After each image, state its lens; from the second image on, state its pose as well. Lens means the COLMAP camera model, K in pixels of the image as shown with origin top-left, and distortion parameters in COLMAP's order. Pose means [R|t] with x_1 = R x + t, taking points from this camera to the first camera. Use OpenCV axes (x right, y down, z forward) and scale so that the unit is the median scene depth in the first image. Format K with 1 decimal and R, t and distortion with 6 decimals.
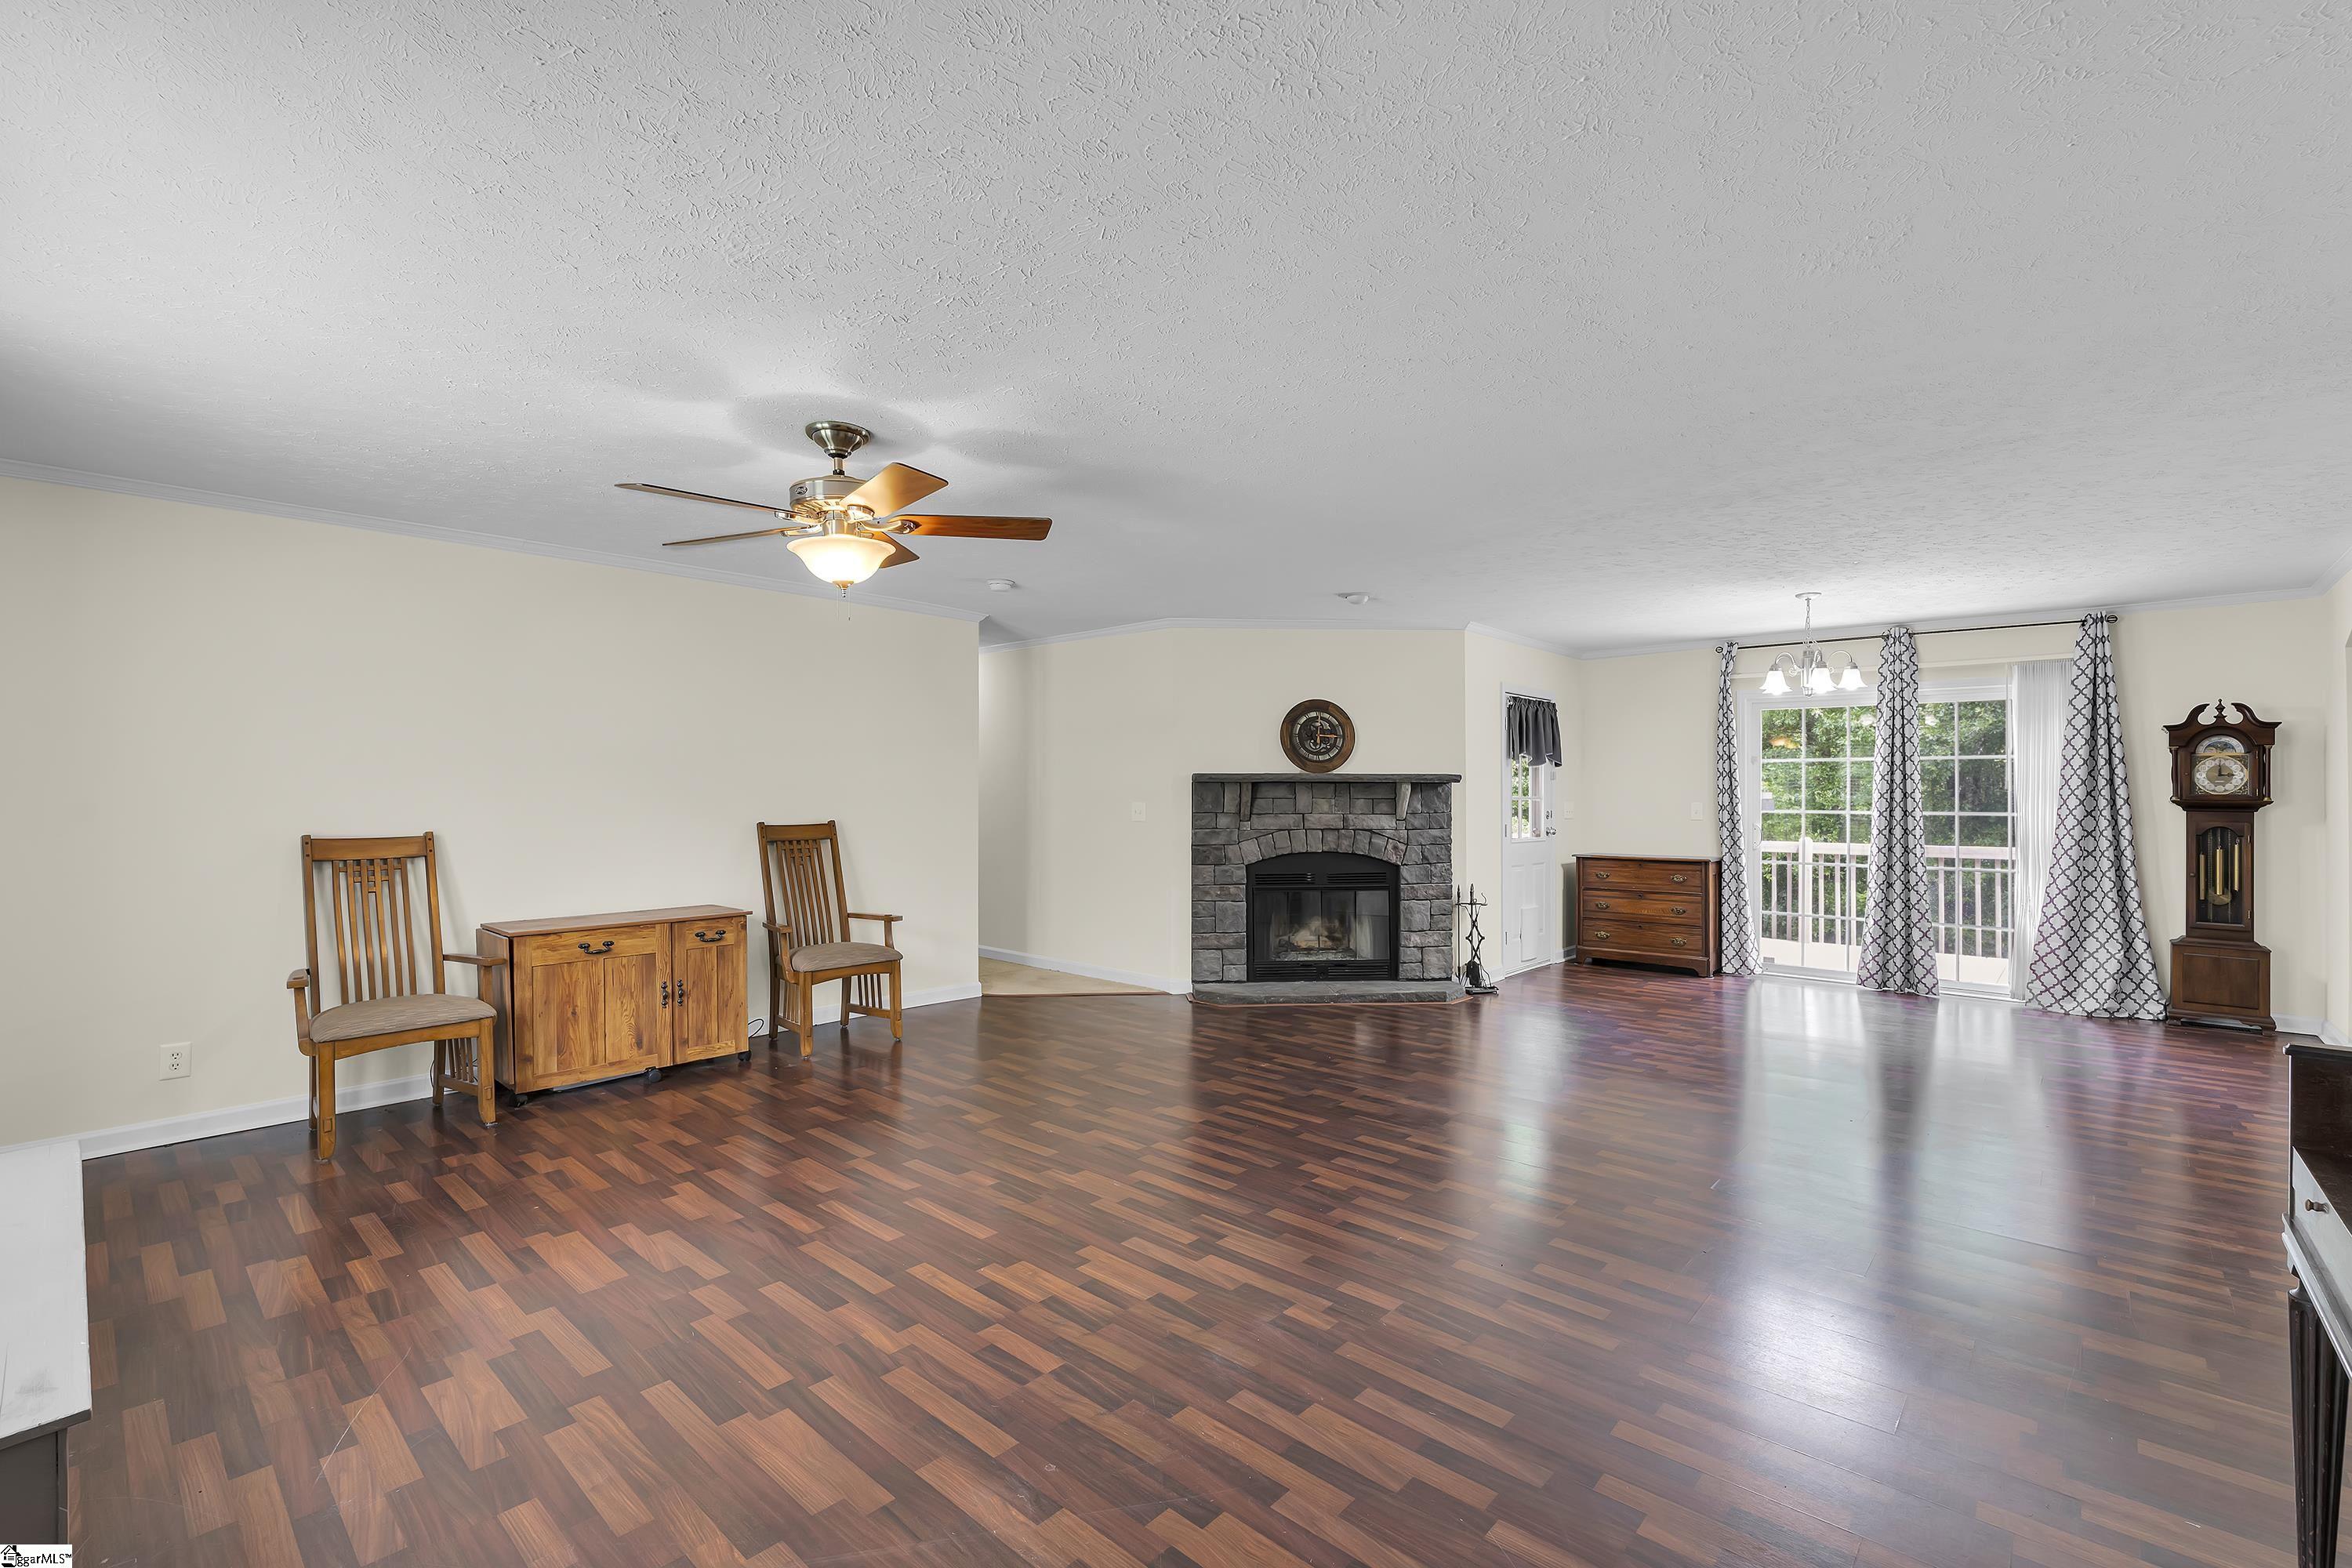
lens RADIAL K [[1023.3, 0, 1173.2], [0, 1023.3, 789.1], [0, 0, 1]] dist [-0.007088, 0.000395]
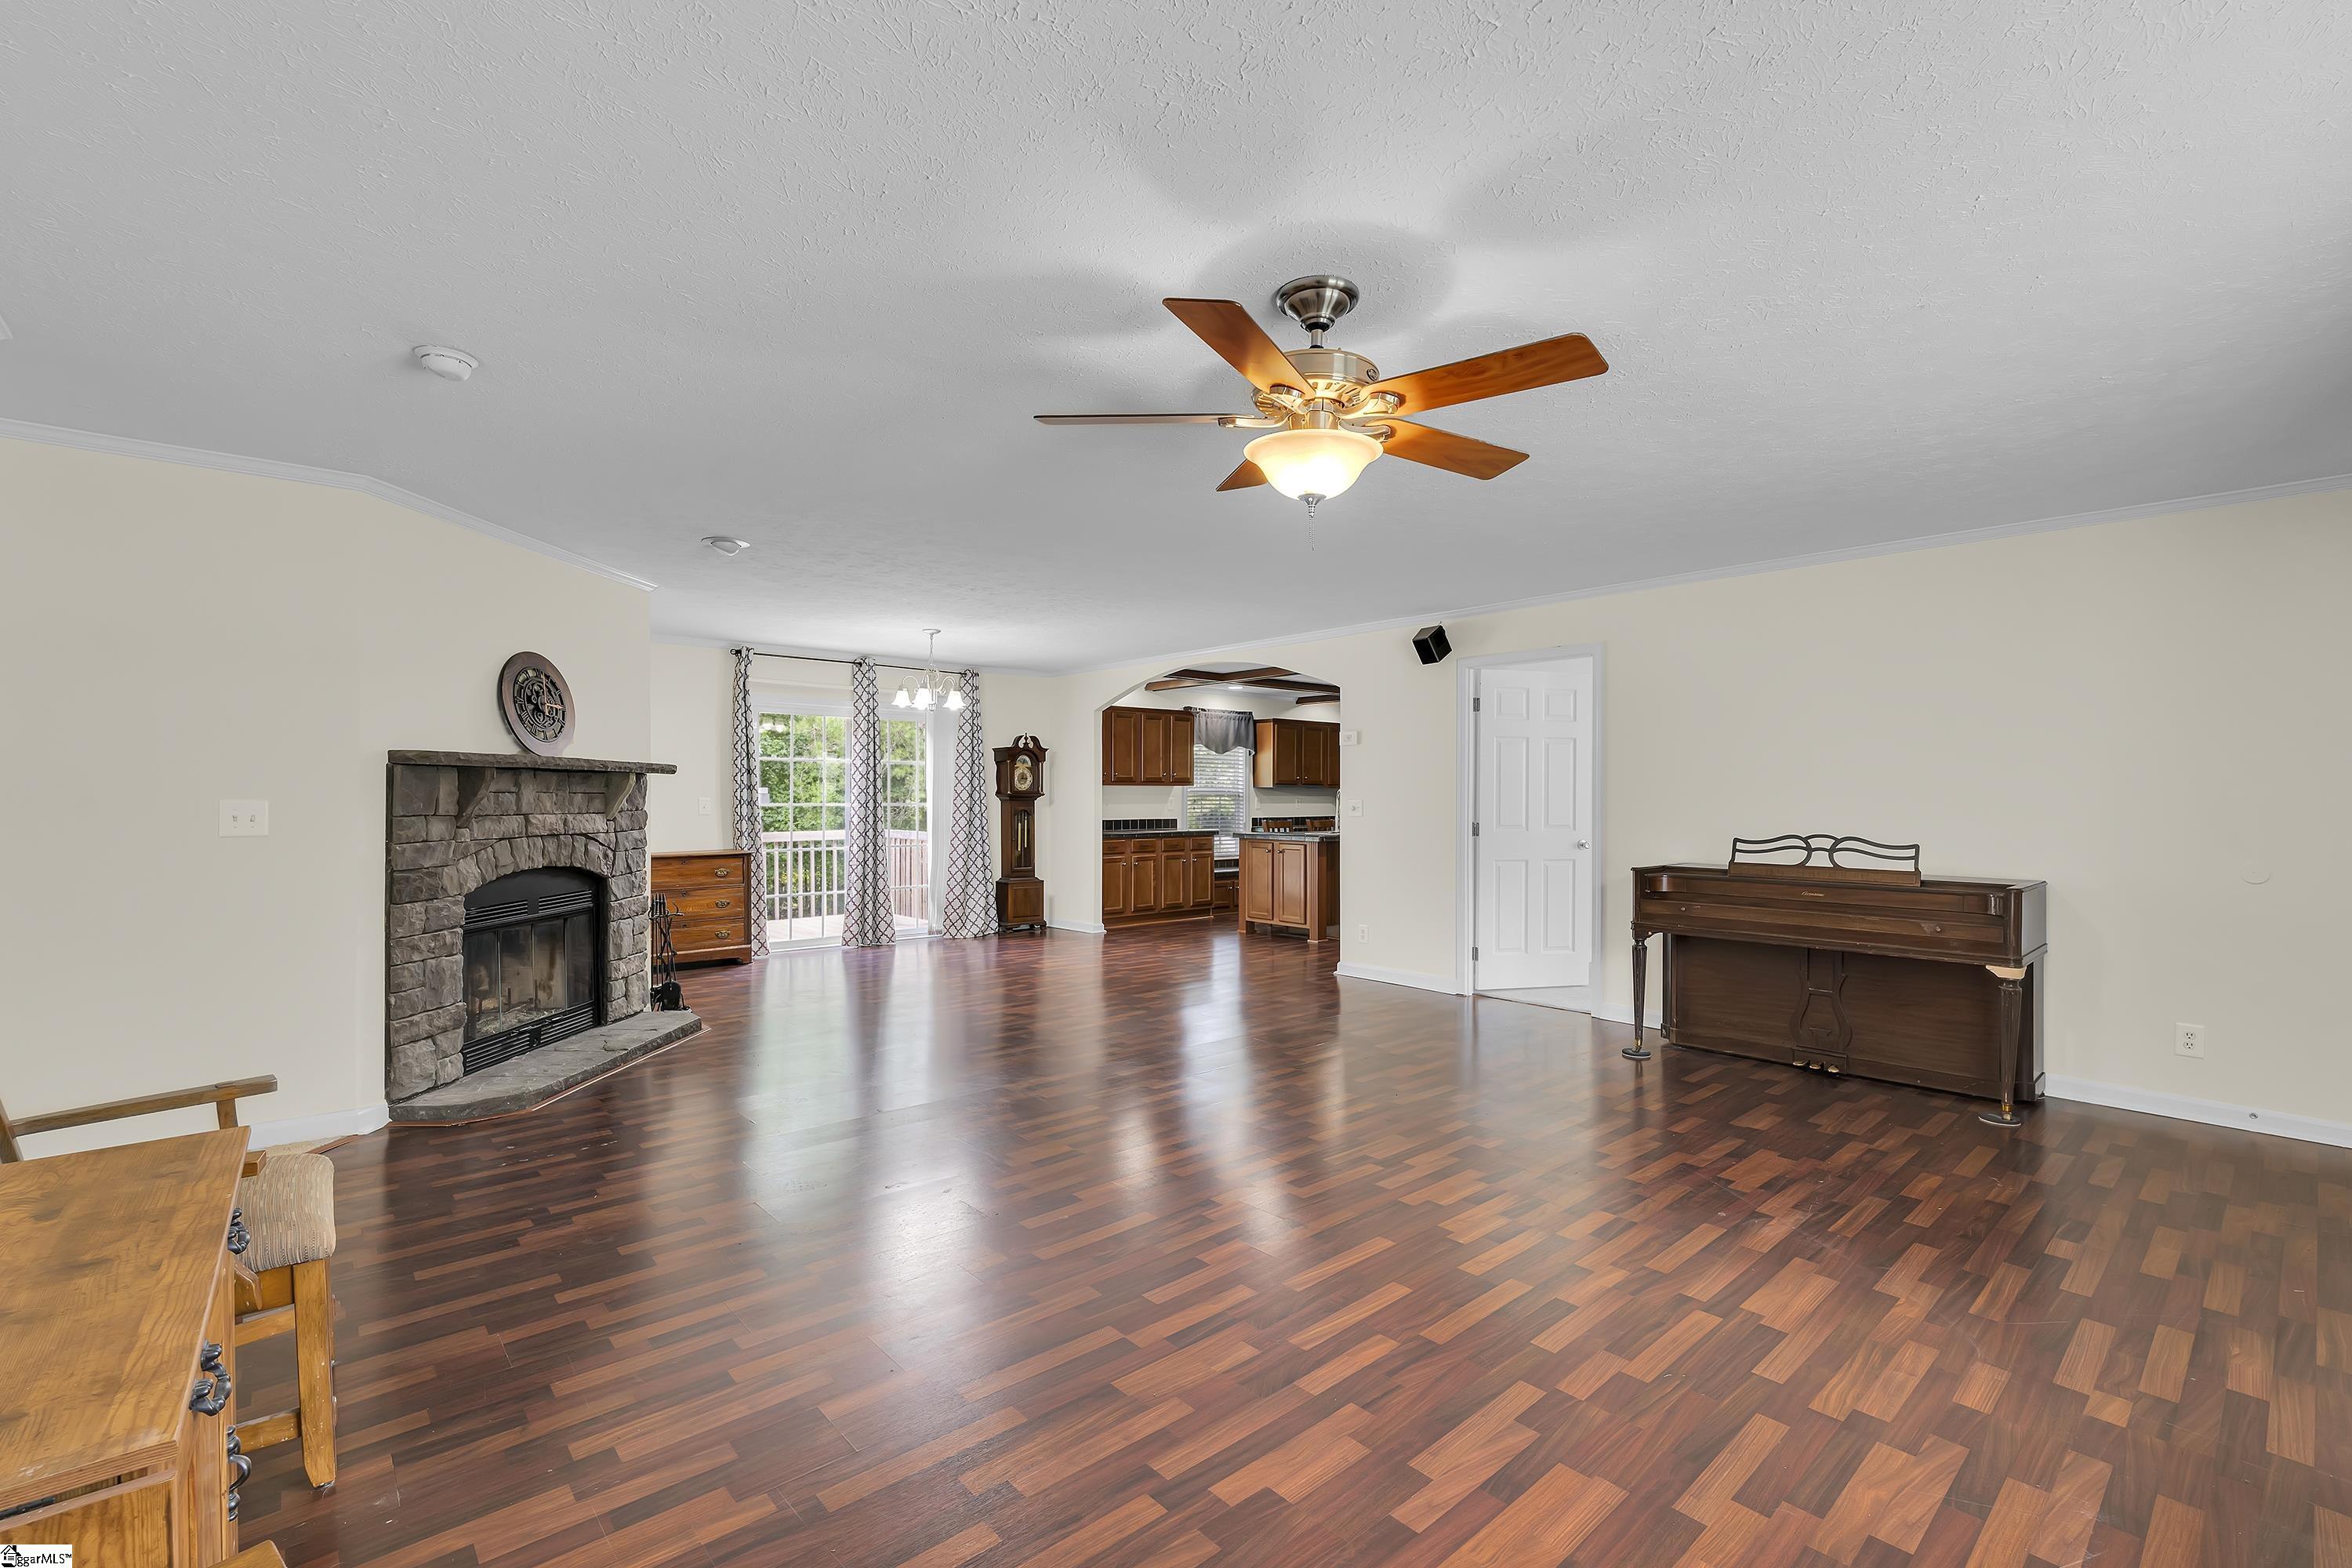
lens RADIAL K [[1023.3, 0, 1173.2], [0, 1023.3, 789.1], [0, 0, 1]] dist [-0.007088, 0.000395]
pose [[0.108022, 0.004184, 0.994140, -0.518986], [-0.006269, 0.999974, -0.003528, 0.006470], [-0.994129, -0.005851, 0.108046, 0.489446]]
